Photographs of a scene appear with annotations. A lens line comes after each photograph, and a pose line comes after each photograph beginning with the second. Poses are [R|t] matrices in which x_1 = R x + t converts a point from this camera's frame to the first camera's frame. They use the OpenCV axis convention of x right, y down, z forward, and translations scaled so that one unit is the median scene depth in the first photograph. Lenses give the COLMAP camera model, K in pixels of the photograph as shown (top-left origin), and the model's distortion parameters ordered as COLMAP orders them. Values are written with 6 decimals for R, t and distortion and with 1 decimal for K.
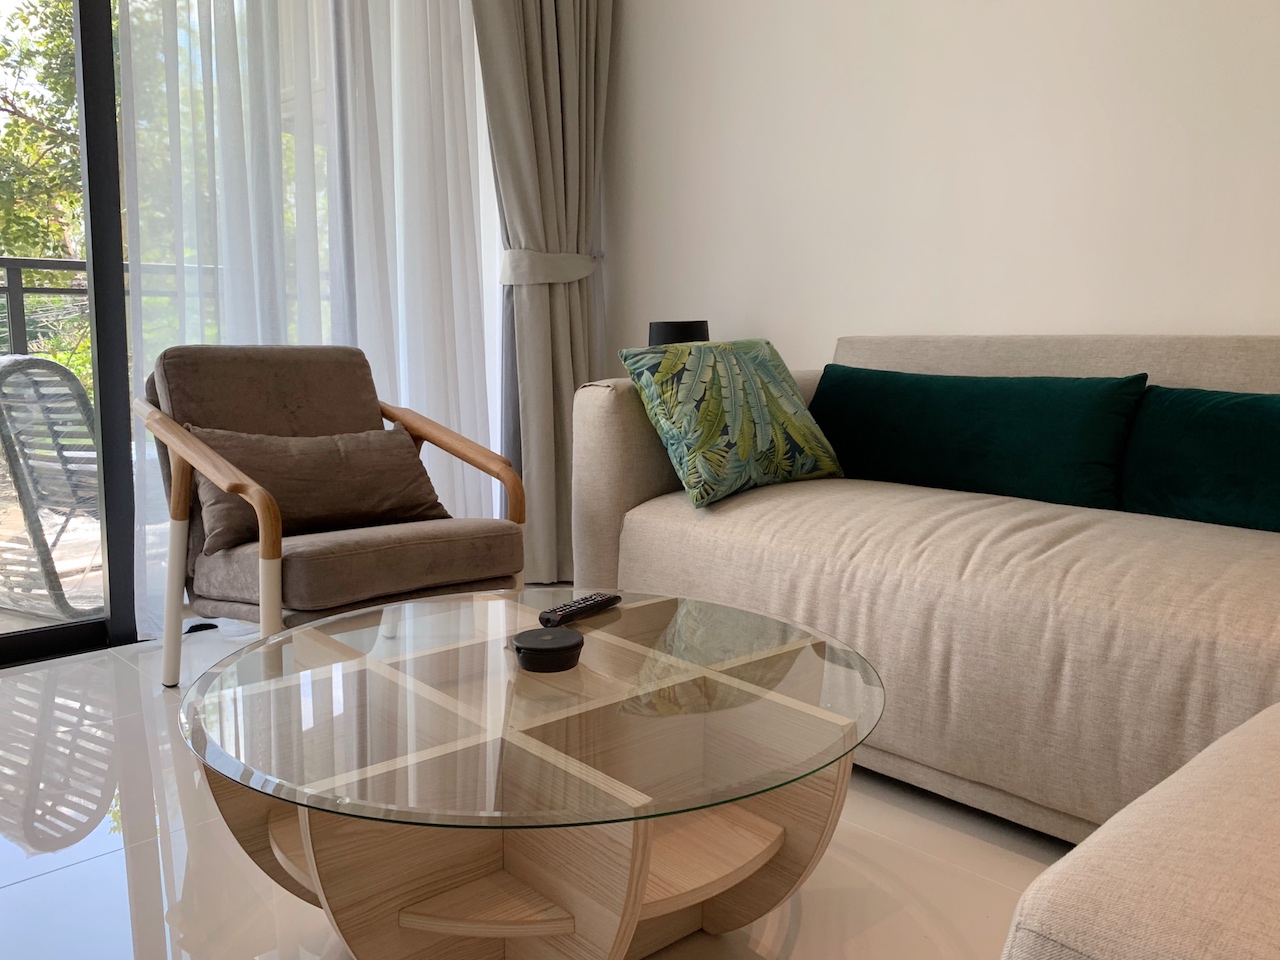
lens RADIAL K [[1028.2, 0, 653.1], [0, 1028.2, 454.9], [0, 0, 1]] dist [0.015279, -0.009210]
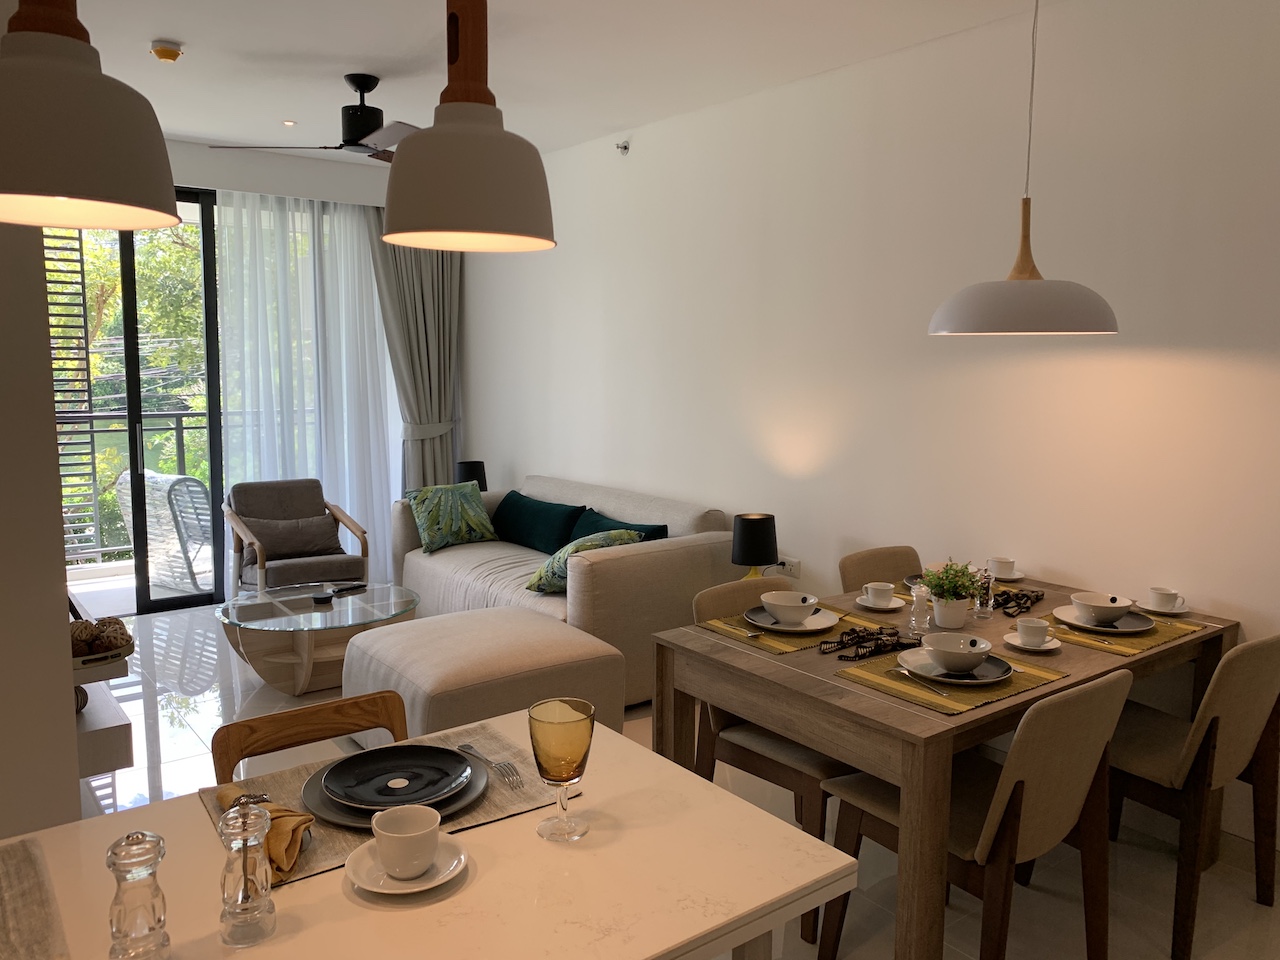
lens RADIAL K [[970.8, 0, 651.4], [0, 970.8, 469.1], [0, 0, 1]] dist [0.028760, -0.034372]
pose [[0.994575, 0.013824, -0.103103, 0.764805], [-0.014354, 0.999887, -0.004401, -0.140697], [0.103030, 0.005857, 0.994661, -1.230867]]
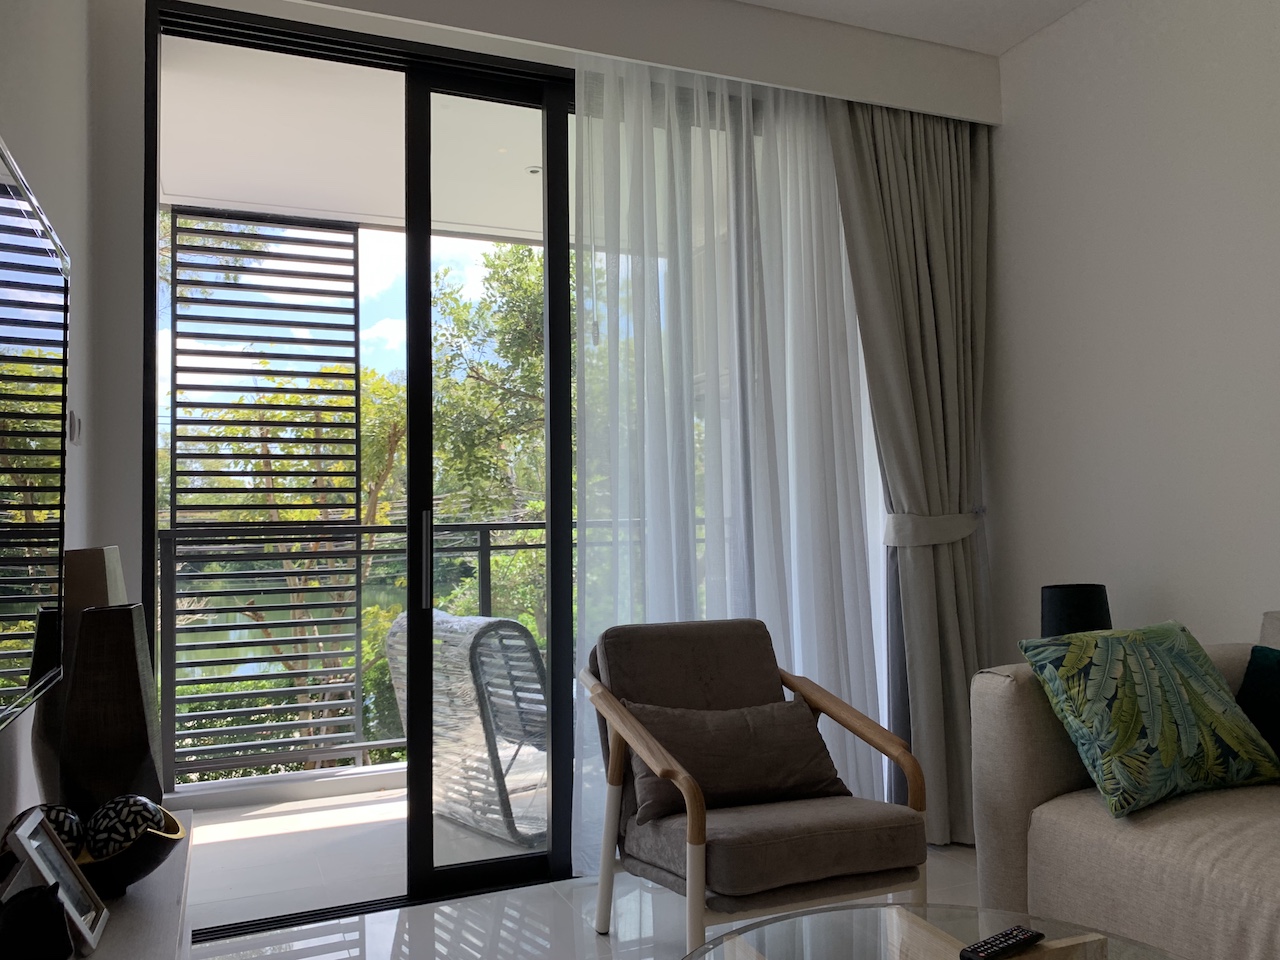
lens RADIAL K [[970.8, 0, 634.3], [0, 970.8, 473.6], [0, 0, 1]] dist [0.028760, -0.034372]
pose [[0.929782, -0.044098, -0.365461, -0.024731], [-0.018599, 0.985903, -0.166282, -0.091589], [0.367642, 0.161403, 0.915854, -0.040329]]
